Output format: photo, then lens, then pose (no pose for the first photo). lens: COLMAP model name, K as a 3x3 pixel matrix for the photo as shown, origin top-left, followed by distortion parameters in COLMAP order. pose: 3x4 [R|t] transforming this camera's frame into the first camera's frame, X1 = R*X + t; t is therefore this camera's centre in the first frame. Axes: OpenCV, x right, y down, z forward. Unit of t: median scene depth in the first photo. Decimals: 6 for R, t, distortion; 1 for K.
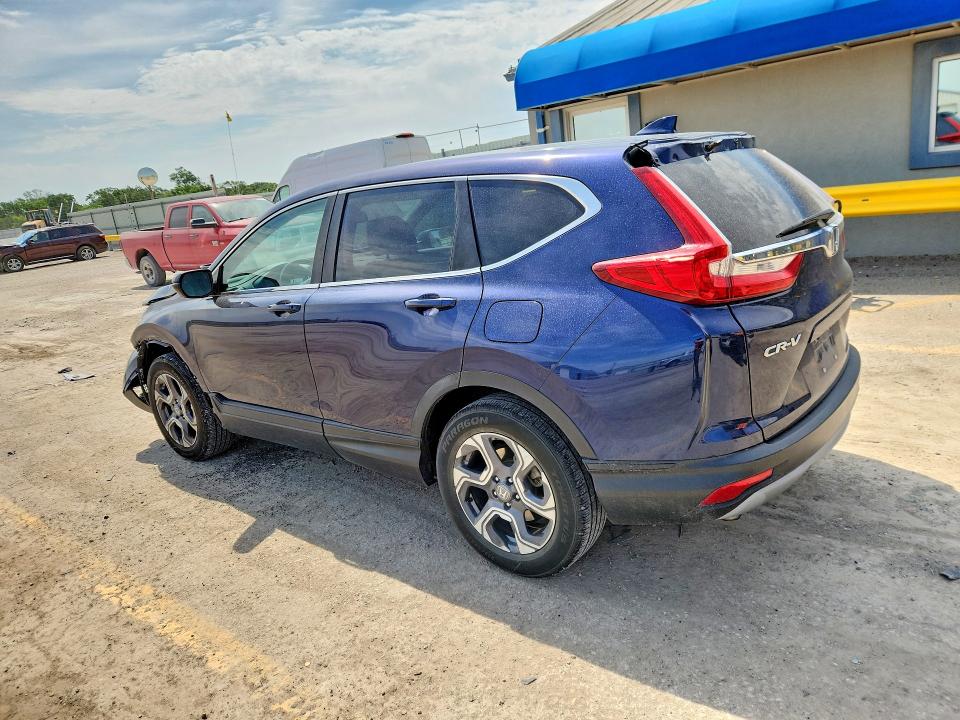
lens RADIAL K [[641.8, 0, 480.0], [0, 641.8, 360.0], [0, 0, 1]] dist [0.068112, -0.060169]
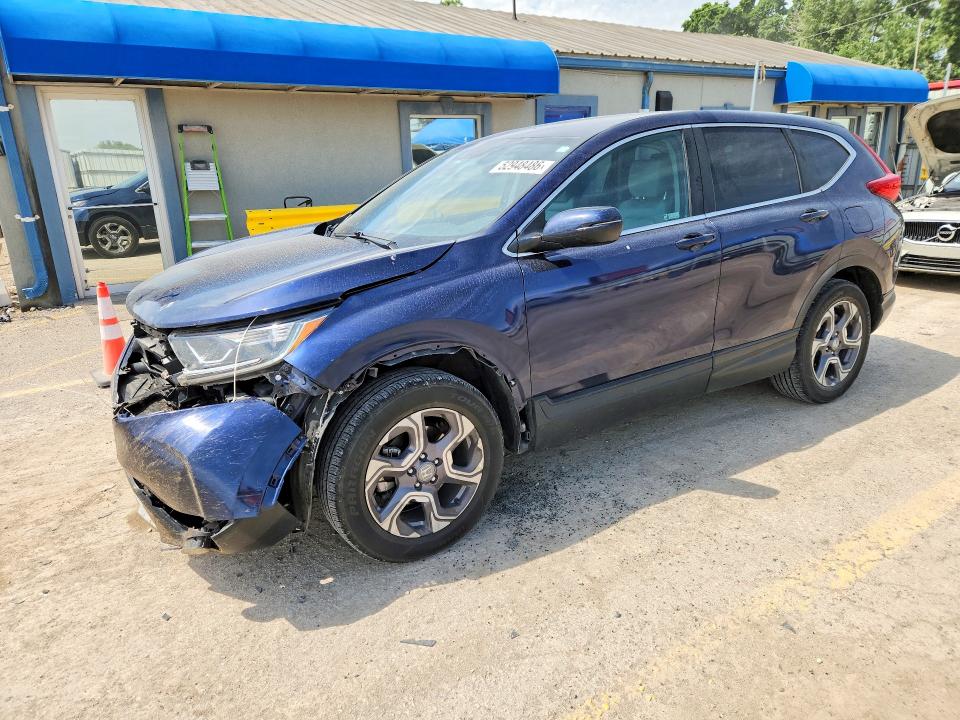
lens RADIAL K [[641.8, 0, 480.0], [0, 641.8, 360.0], [0, 0, 1]] dist [0.068112, -0.060169]
pose [[0.315089, -0.167361, 0.934189, -1.447506], [0.253215, 0.963472, 0.087201, -0.083667], [-0.914659, 0.209075, 0.345958, 1.108395]]
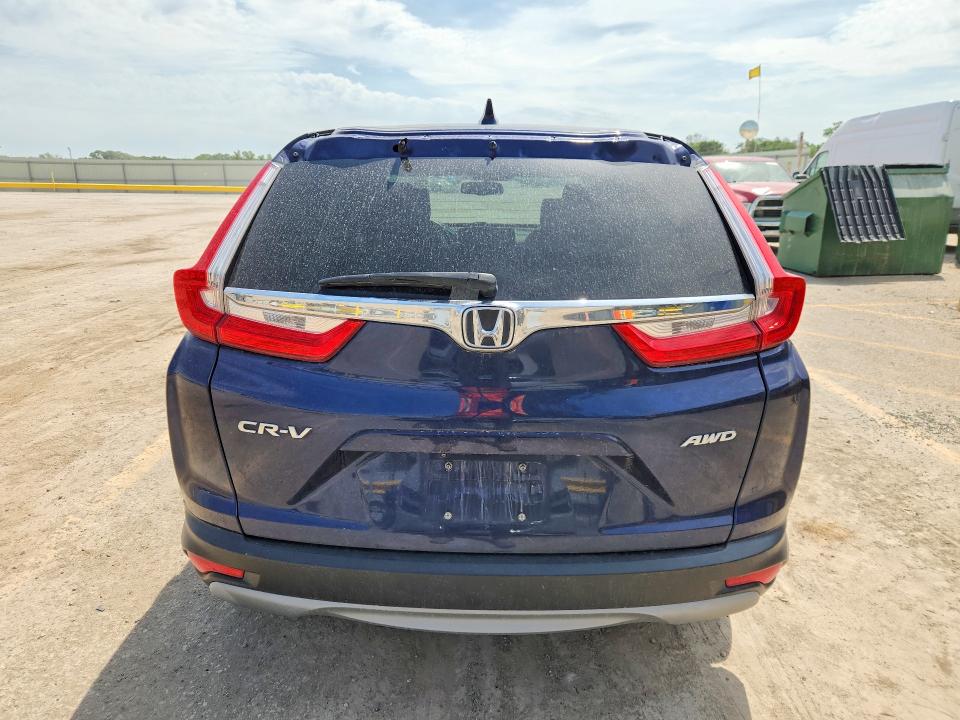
lens RADIAL K [[641.8, 0, 480.0], [0, 641.8, 360.0], [0, 0, 1]] dist [0.068112, -0.060169]
pose [[0.616115, 0.336203, -0.712299, 0.828254], [-0.289137, 0.937731, 0.192512, -0.228497], [0.732668, 0.087343, 0.674959, 0.496520]]
